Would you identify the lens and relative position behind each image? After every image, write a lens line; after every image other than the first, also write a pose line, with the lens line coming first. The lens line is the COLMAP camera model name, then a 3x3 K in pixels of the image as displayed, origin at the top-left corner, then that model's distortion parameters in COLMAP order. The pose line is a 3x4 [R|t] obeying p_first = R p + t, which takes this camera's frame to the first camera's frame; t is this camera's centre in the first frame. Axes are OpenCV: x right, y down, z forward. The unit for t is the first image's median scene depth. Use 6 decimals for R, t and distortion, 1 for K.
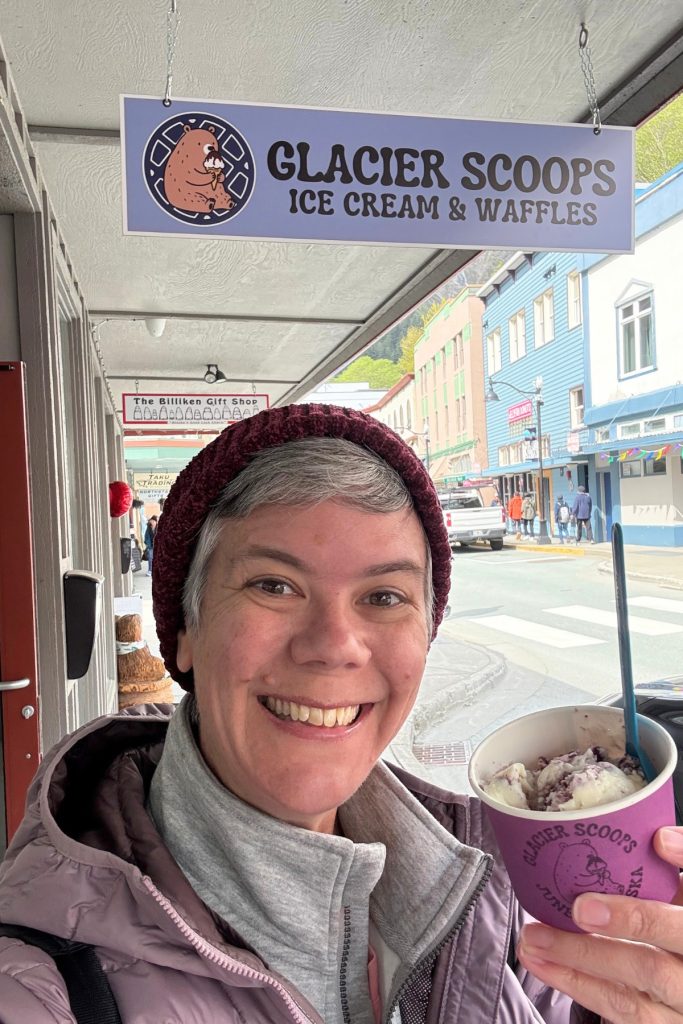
lens RADIAL K [[877.1, 0, 341.5], [0, 877.1, 512.0], [0, 0, 1]] dist [0.092679, -0.152767]
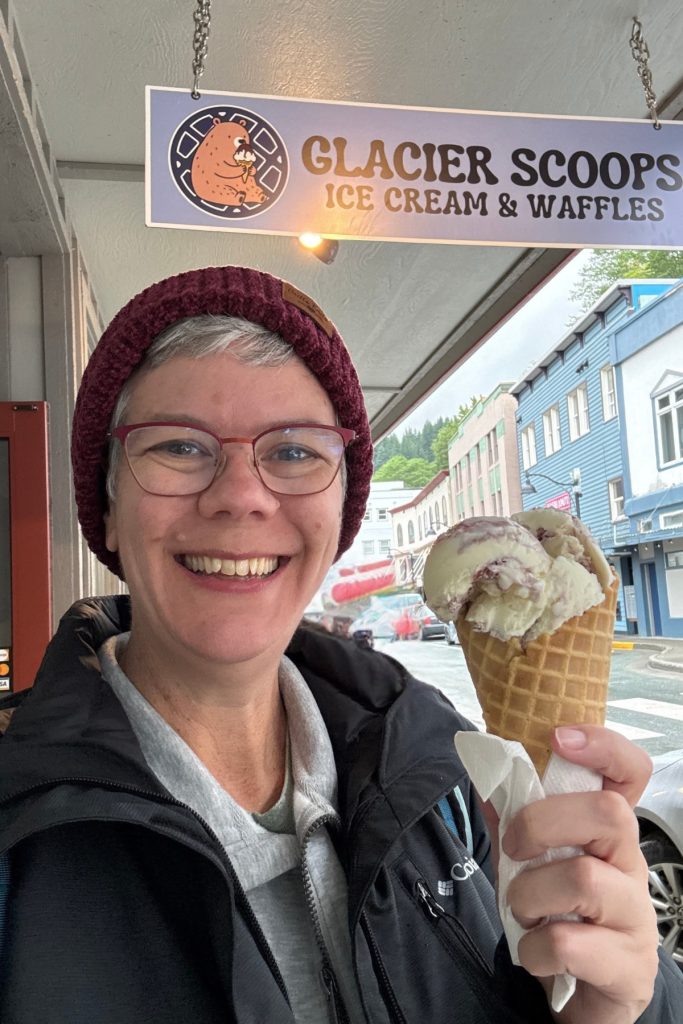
lens RADIAL K [[877.1, 0, 341.5], [0, 877.1, 512.0], [0, 0, 1]] dist [0.092679, -0.152767]
pose [[0.999147, -0.012946, -0.039214, -0.009811], [0.008276, 0.993099, -0.116985, 0.080941], [0.040458, 0.116560, 0.992359, 0.114471]]
